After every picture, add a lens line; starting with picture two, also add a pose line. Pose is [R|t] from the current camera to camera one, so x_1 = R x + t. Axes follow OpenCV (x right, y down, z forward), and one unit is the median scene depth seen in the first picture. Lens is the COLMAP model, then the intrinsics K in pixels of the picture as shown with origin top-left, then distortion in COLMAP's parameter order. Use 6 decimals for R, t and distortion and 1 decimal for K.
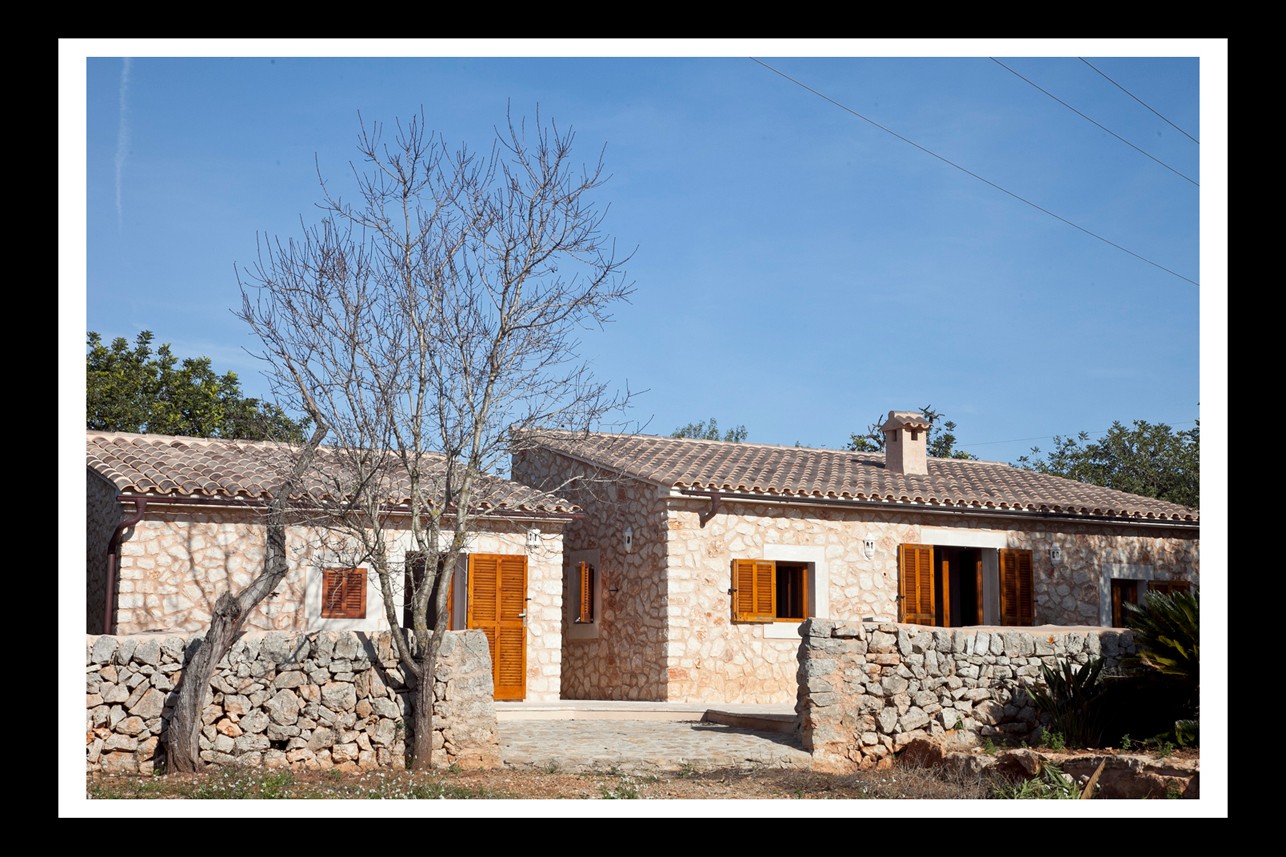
lens RADIAL K [[2136.5, 0, 642.6], [0, 2136.5, 423.4], [0, 0, 1]] dist [0.228143, 0.000000]
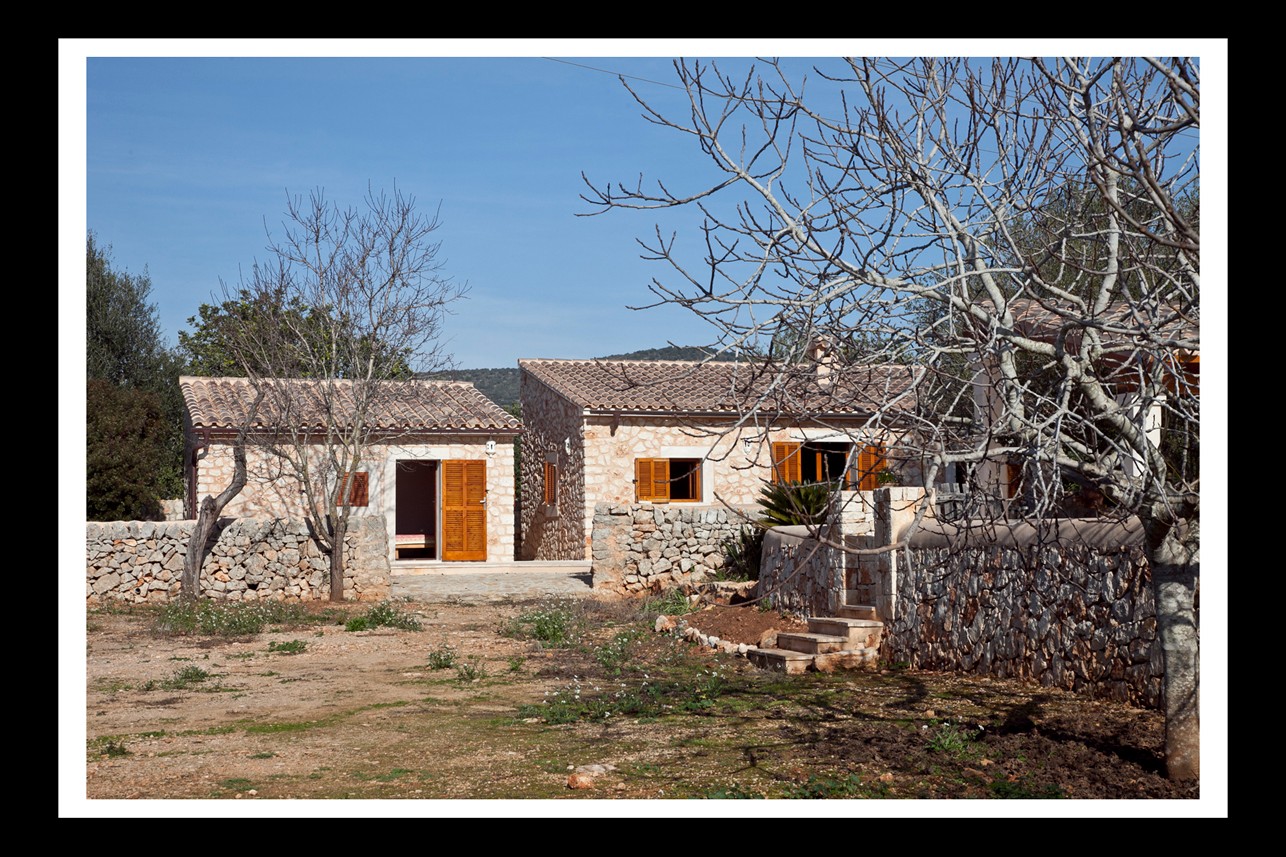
lens RADIAL K [[2403.8, 0, 643.4], [0, 2403.8, 431.4], [0, 0, 1]] dist [0.053231, 0.000000]
pose [[0.982118, -0.026727, -0.186358, 0.428942], [0.039299, 0.997169, 0.064099, -0.068057], [0.184118, -0.070276, 0.980389, -0.668178]]
